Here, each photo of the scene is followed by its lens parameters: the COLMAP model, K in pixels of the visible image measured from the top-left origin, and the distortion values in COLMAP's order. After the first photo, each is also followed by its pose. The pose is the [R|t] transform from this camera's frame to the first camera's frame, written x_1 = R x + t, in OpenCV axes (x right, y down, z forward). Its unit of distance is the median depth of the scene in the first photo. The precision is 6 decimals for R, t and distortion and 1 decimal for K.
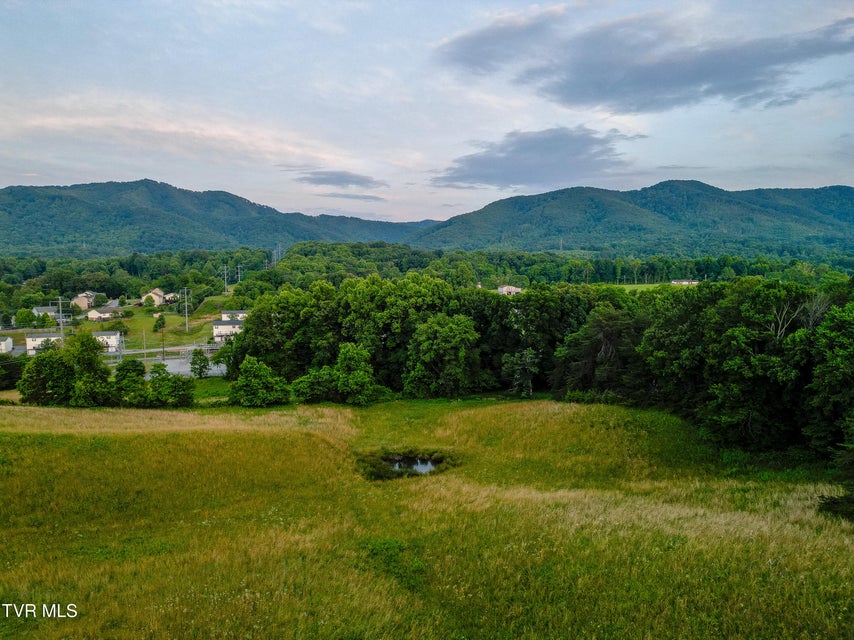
lens RADIAL K [[599.0, 0, 423.8], [0, 599.0, 317.0], [0, 0, 1]] dist [0.078888, -0.067838]
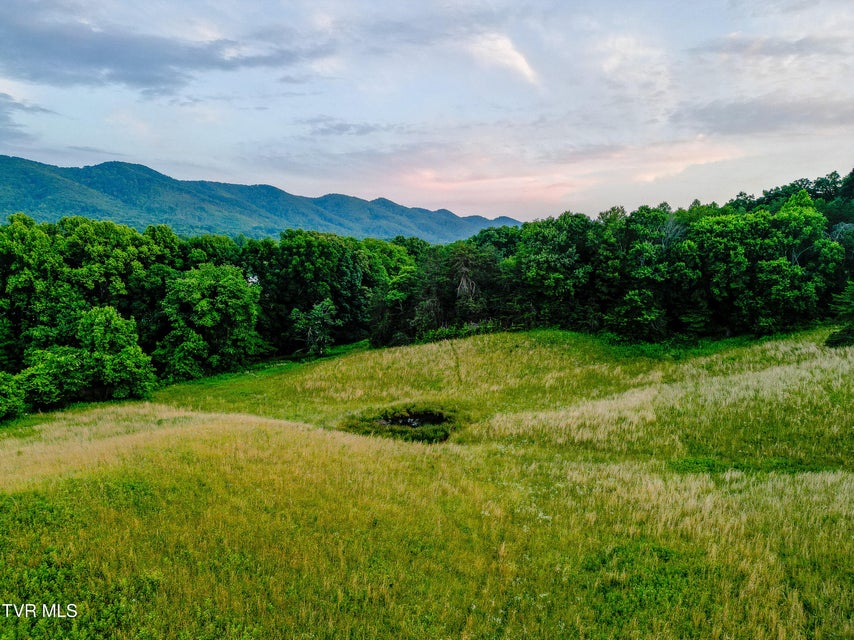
lens RADIAL K [[599.0, 0, 423.8], [0, 599.0, 317.0], [0, 0, 1]] dist [0.078888, -0.067838]
pose [[0.643847, -0.078357, 0.761132, -0.035723], [0.065390, 0.996738, 0.047299, 0.004074], [-0.762355, 0.019317, 0.646870, 0.028579]]
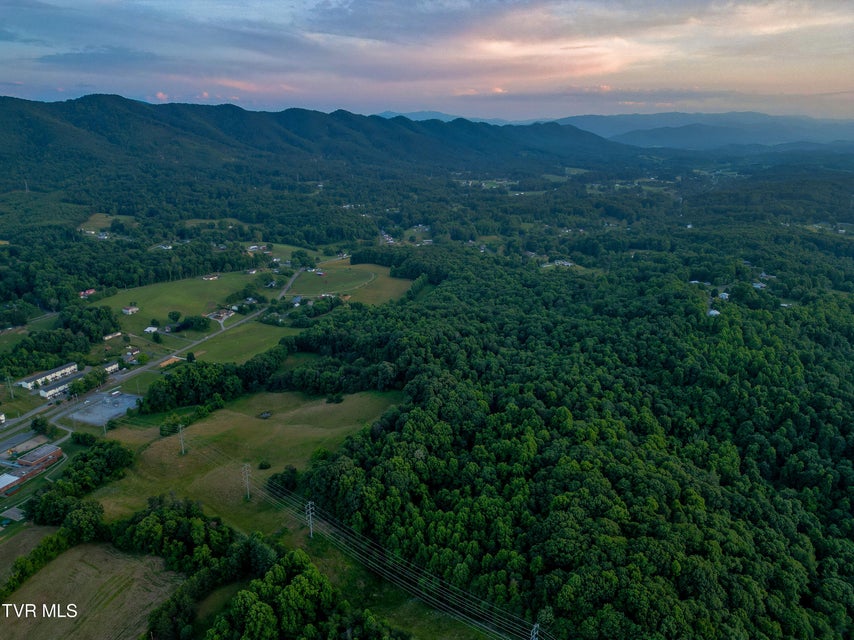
lens RADIAL K [[596.4, 0, 426.9], [0, 596.4, 332.8], [0, 0, 1]] dist [0.080377, -0.071074]
pose [[0.614683, -0.260117, 0.744650, -0.171161], [0.066094, 0.957725, 0.279989, -0.107113], [-0.786000, -0.122887, 0.605890, -0.188632]]
